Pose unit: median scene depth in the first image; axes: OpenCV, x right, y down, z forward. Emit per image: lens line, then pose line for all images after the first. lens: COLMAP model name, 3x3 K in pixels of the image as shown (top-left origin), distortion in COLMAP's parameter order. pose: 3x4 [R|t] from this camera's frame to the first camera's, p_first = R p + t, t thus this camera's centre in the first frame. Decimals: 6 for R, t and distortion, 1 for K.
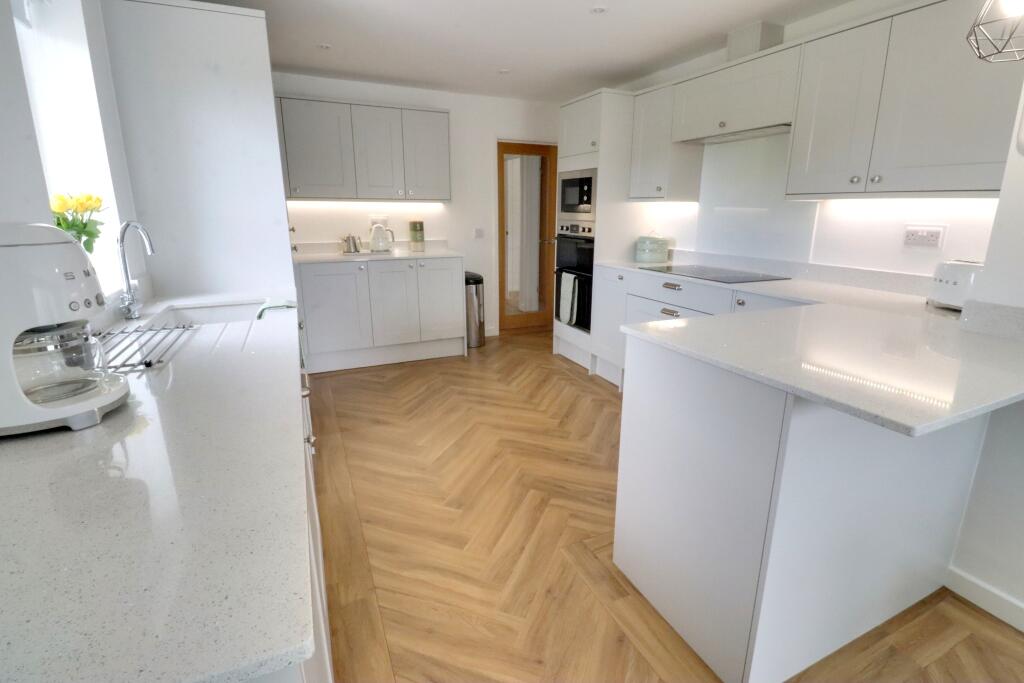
lens RADIAL K [[478.9, 0, 514.6], [0, 478.9, 334.8], [0, 0, 1]] dist [0.014283, -0.018825]
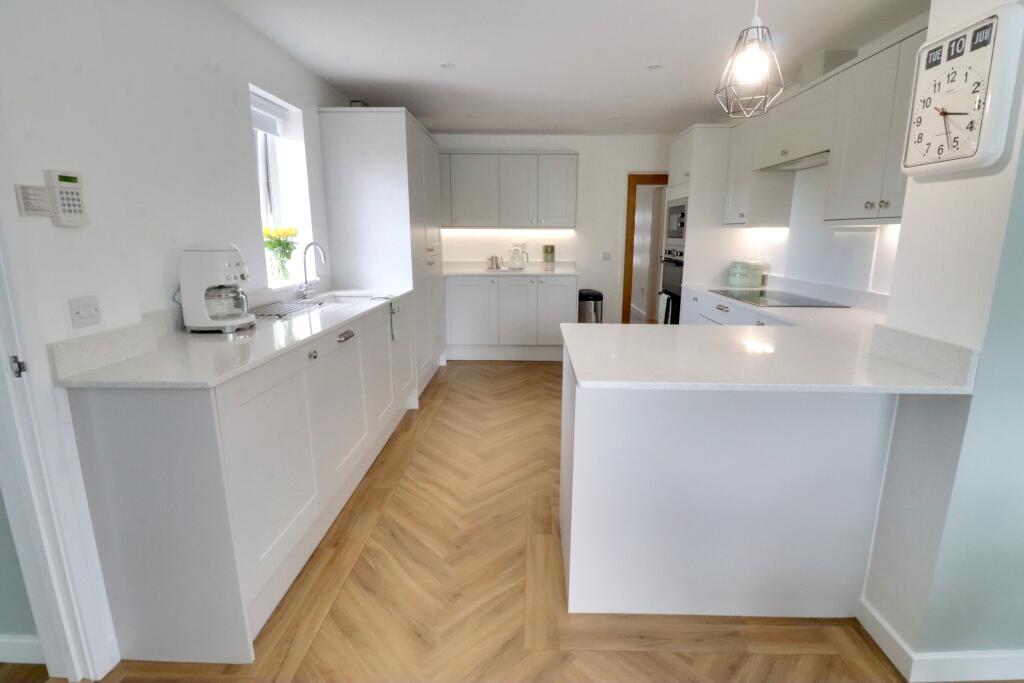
lens RADIAL K [[478.9, 0, 514.6], [0, 478.9, 334.8], [0, 0, 1]] dist [0.014283, -0.018825]
pose [[0.893582, 0.090591, -0.439664, 0.348020], [-0.112187, 0.993413, -0.023323, 0.028868], [0.434655, 0.070165, 0.897859, -0.117142]]
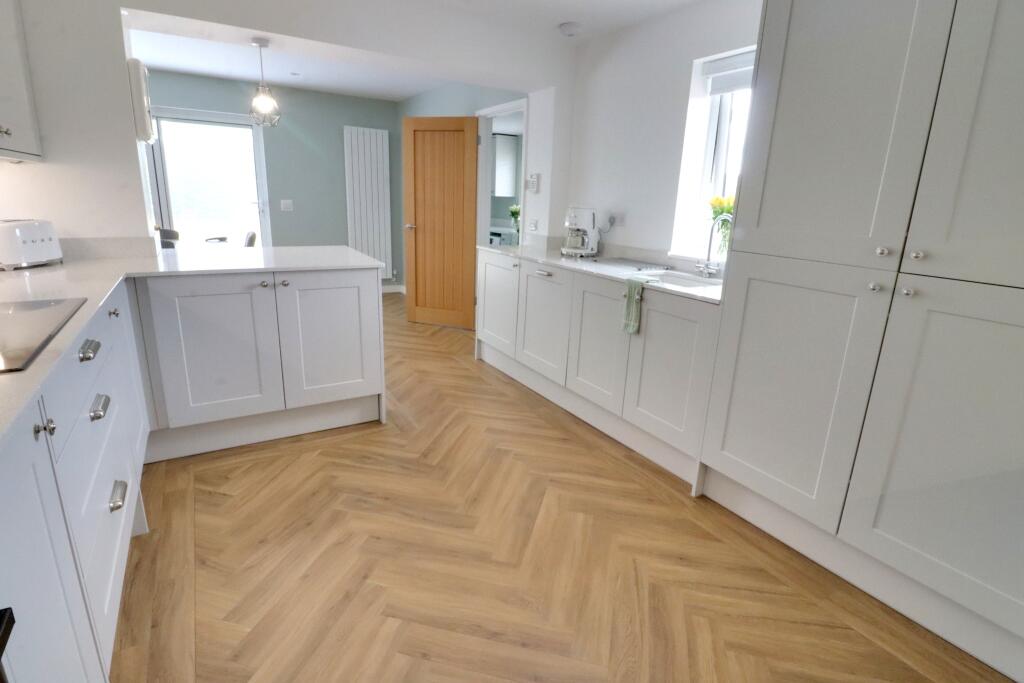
lens RADIAL K [[478.9, 0, 514.6], [0, 478.9, 334.8], [0, 0, 1]] dist [0.014283, -0.018825]
pose [[-0.990867, -0.008749, -0.134560, 0.004458], [-0.076140, 0.859893, 0.504764, -0.320364], [0.111291, 0.510399, -0.852706, 1.253532]]
